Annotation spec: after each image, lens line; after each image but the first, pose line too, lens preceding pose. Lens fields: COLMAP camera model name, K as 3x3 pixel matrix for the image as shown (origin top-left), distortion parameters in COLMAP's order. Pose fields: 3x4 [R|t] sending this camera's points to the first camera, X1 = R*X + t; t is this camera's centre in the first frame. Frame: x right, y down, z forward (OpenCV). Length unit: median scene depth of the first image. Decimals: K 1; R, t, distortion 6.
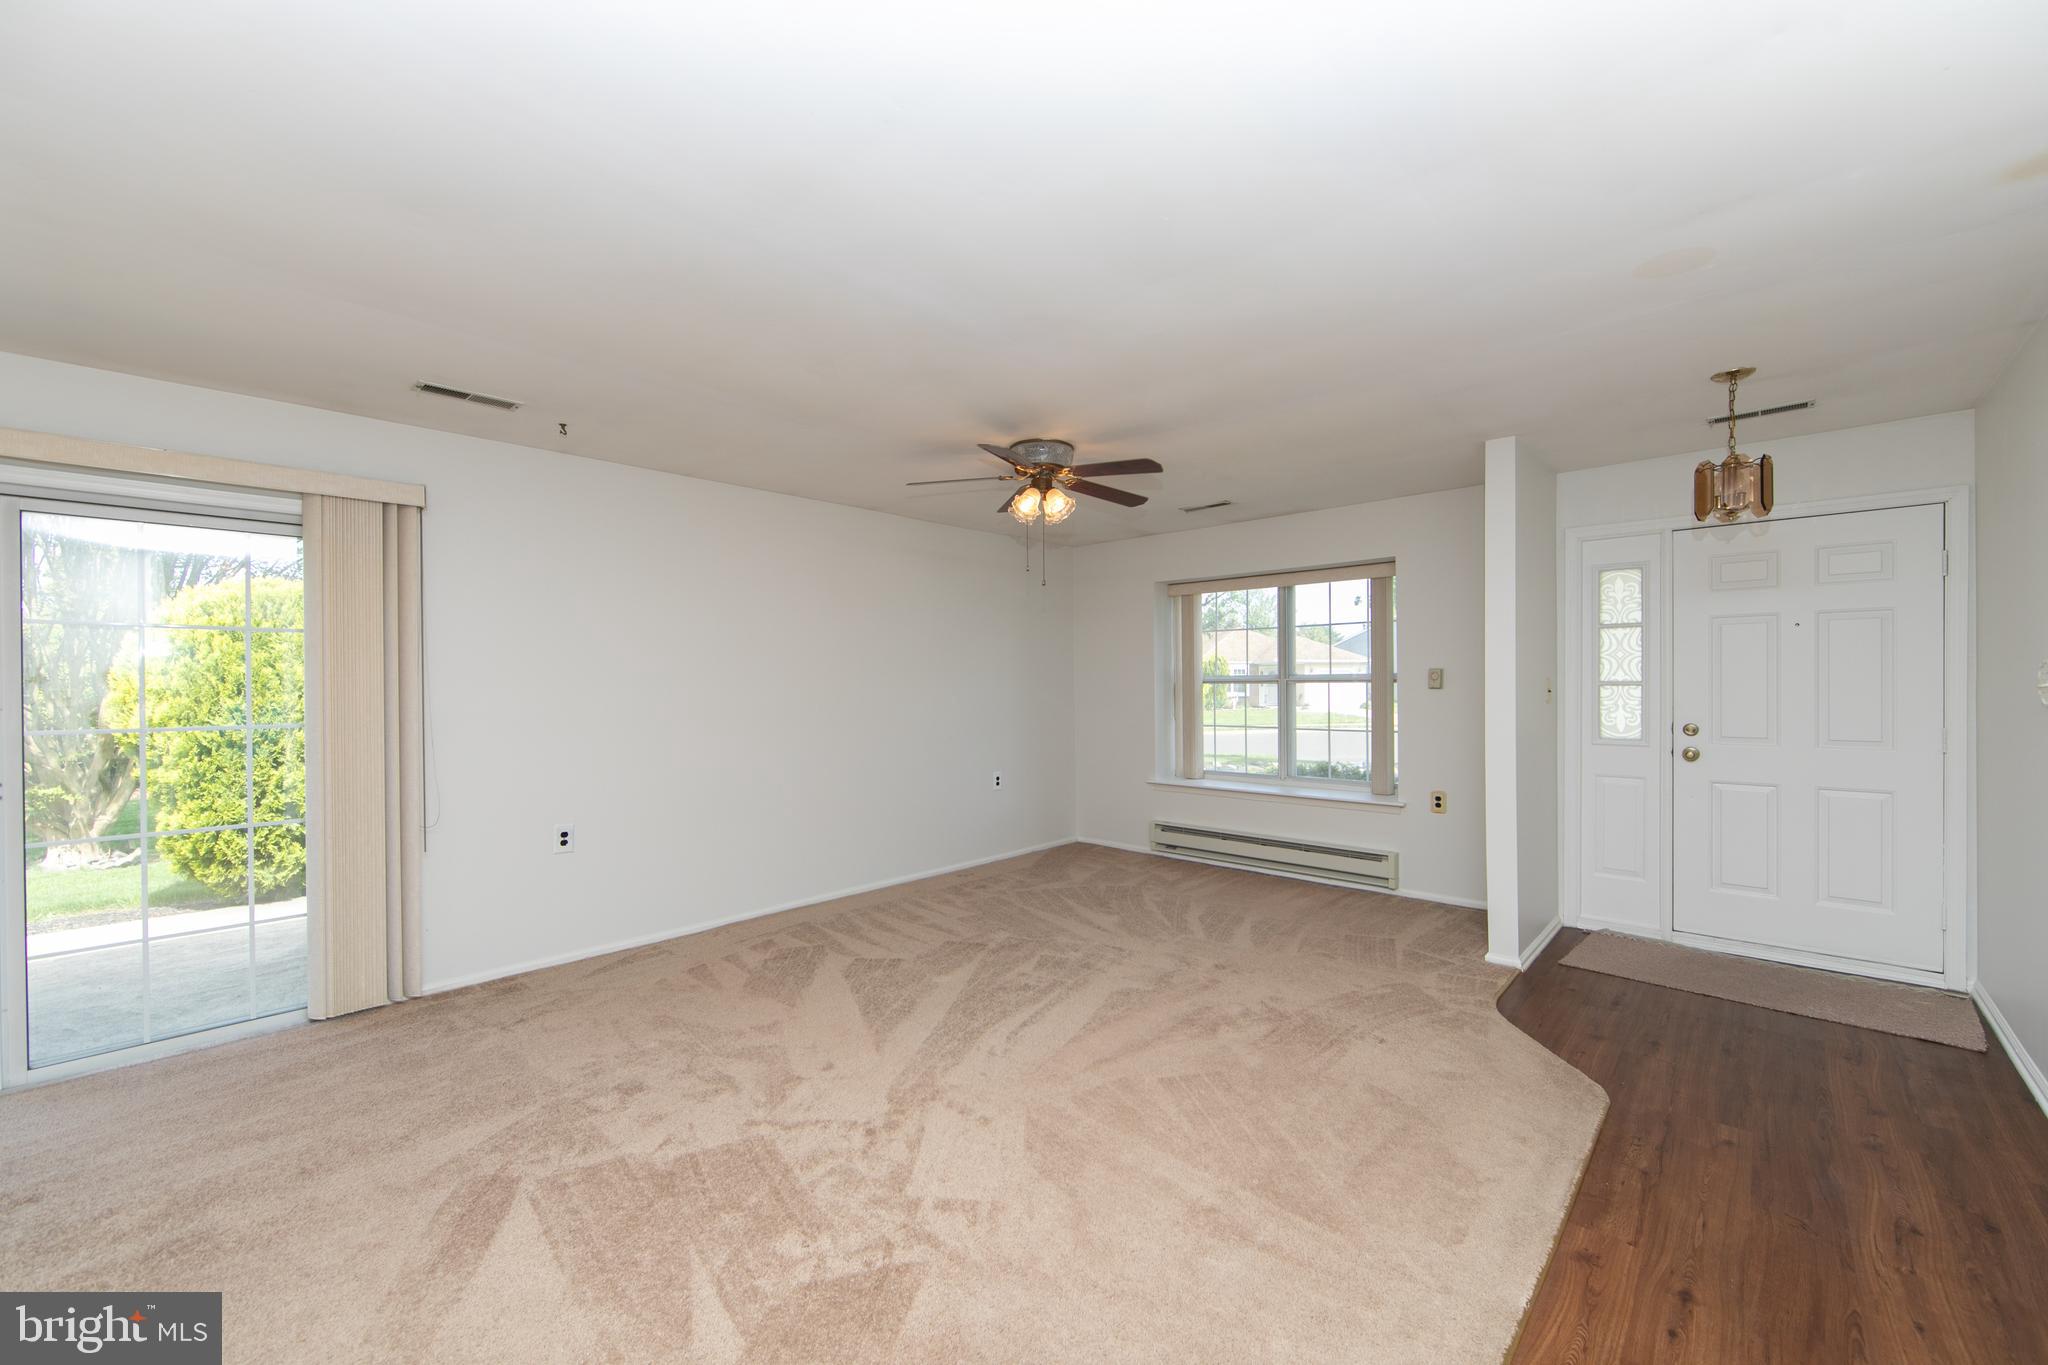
lens RADIAL K [[803.6, 0, 1020.3], [0, 803.6, 686.0], [0, 0, 1]] dist [-0.004556, -0.000405]
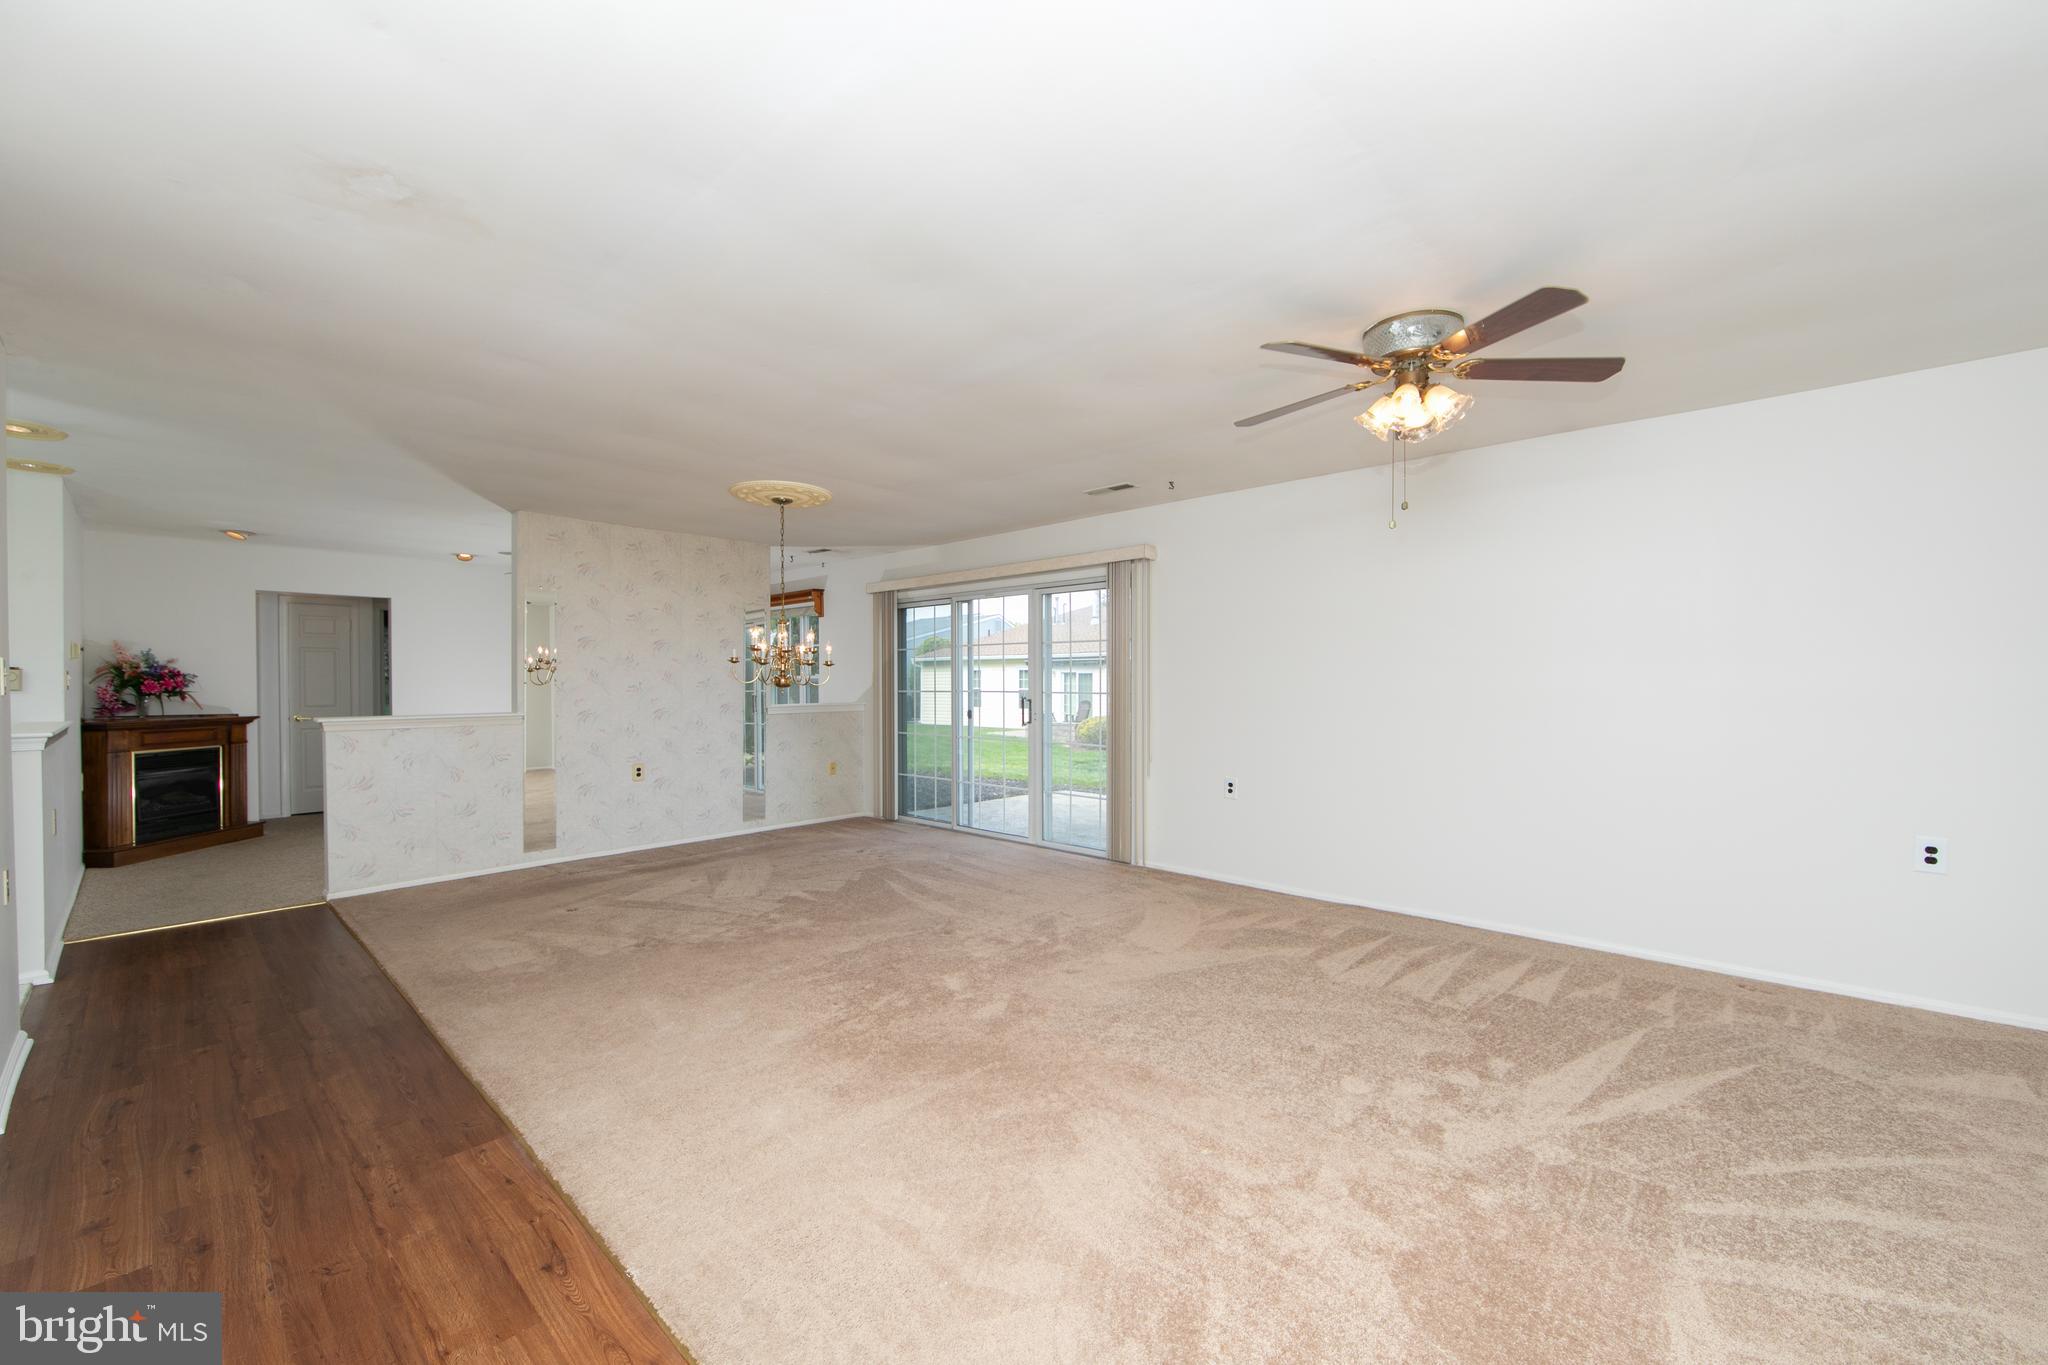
lens RADIAL K [[803.6, 0, 1041.2], [0, 803.6, 687.5], [0, 0, 1]] dist [-0.004556, -0.000405]
pose [[0.019602, 0.018515, -0.999636, 0.692252], [0.001109, 0.999827, 0.018540, 0.001573], [0.999807, -0.001472, 0.019578, 0.631057]]
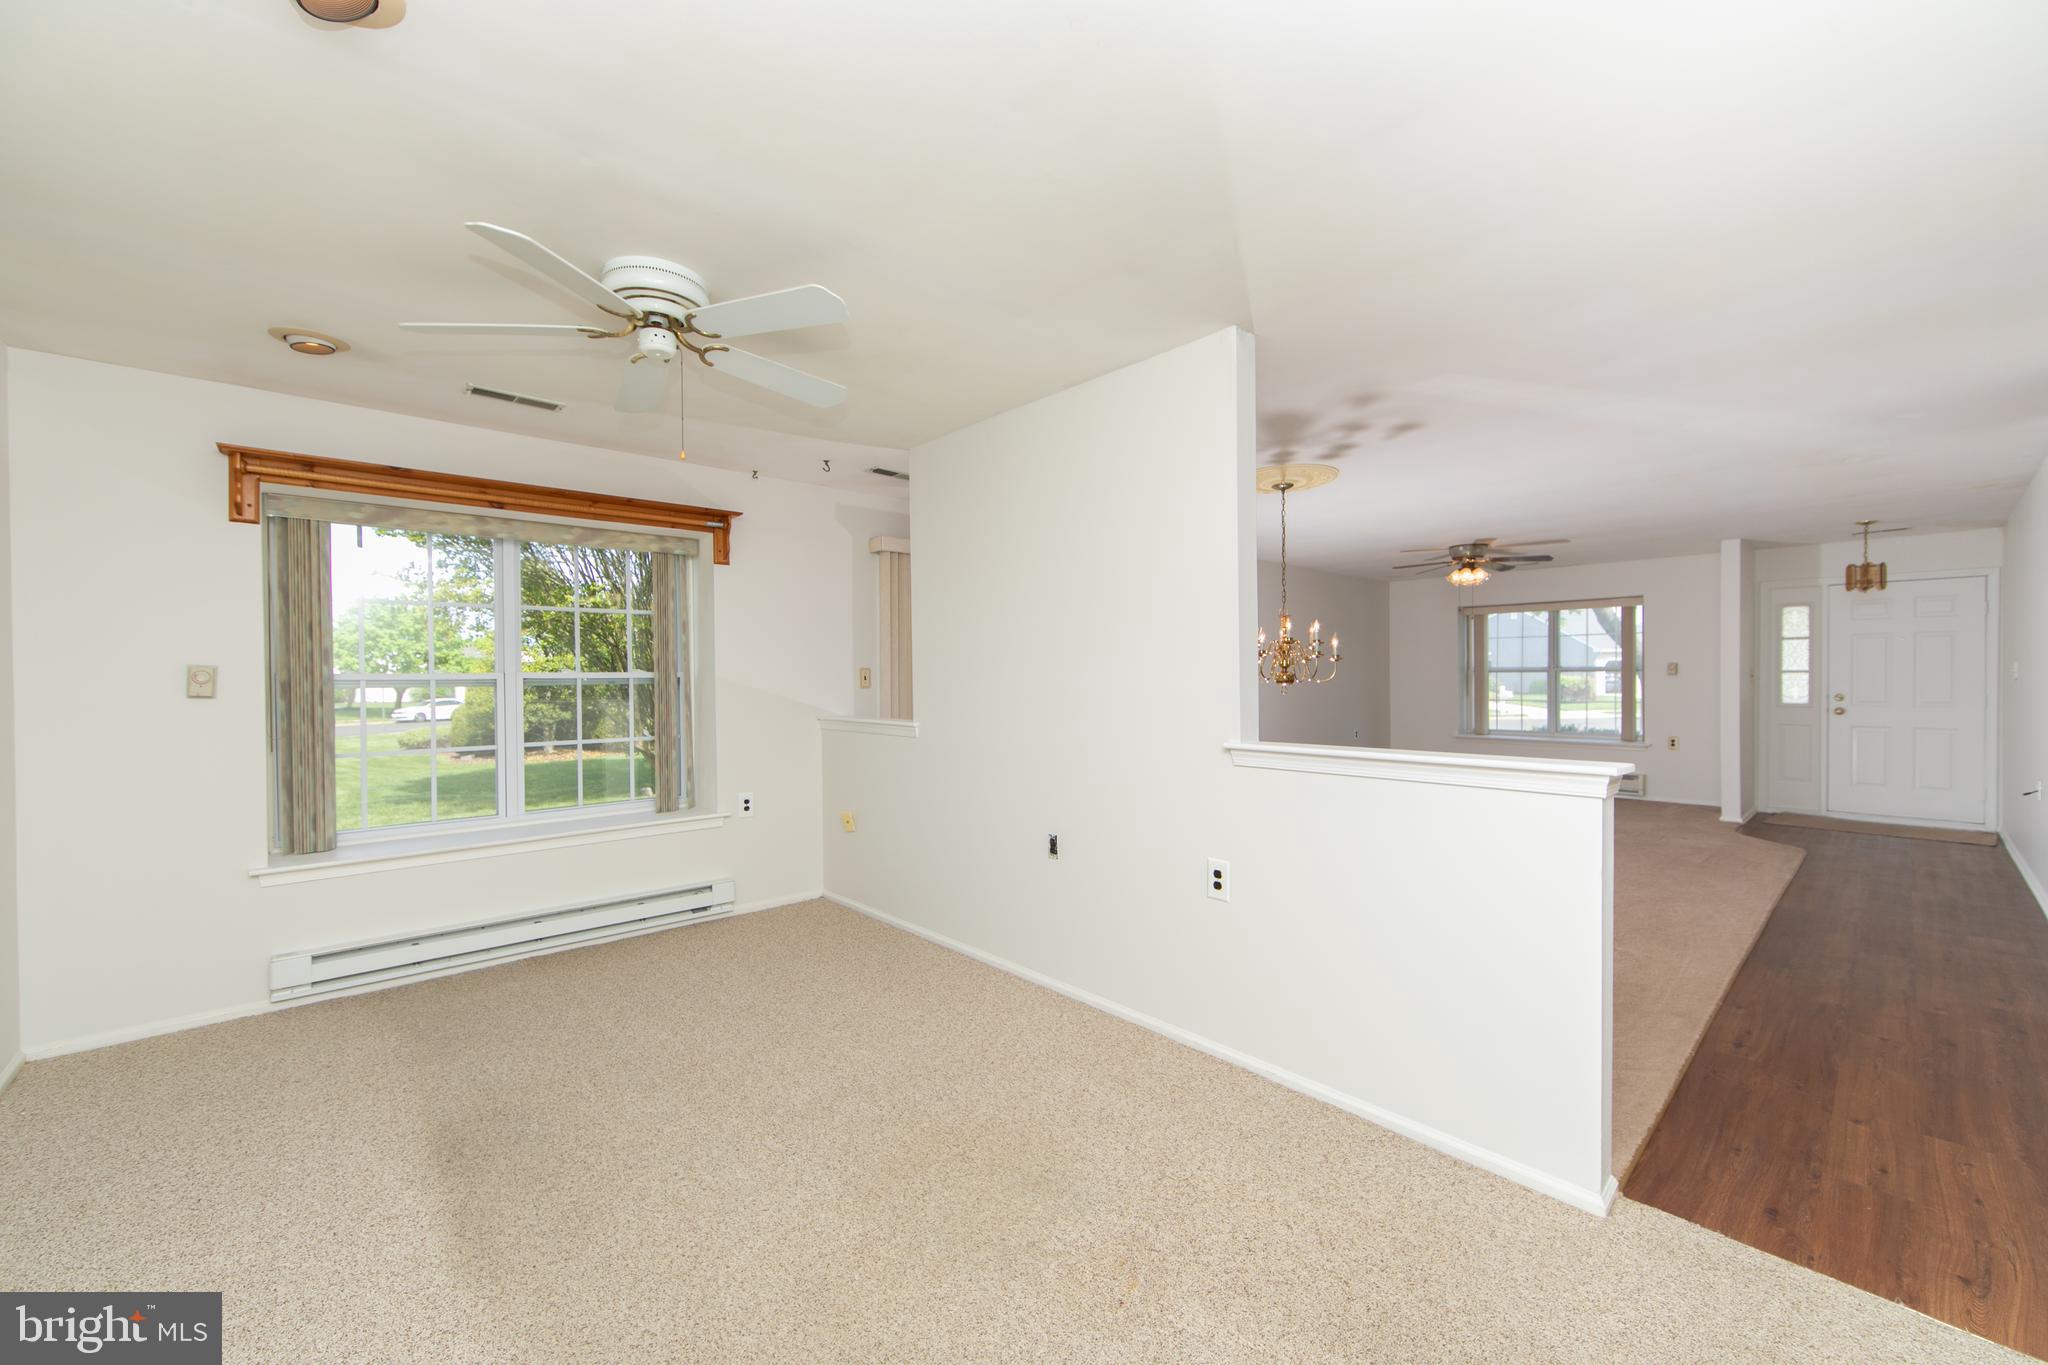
lens RADIAL K [[803.6, 0, 1020.6], [0, 803.6, 683.1], [0, 0, 1]] dist [-0.004556, -0.000405]
pose [[0.996503, 0.002741, -0.083507, -0.823003], [-0.002322, 0.999984, 0.005119, 0.016989], [0.083520, -0.004908, 0.996494, -0.917076]]
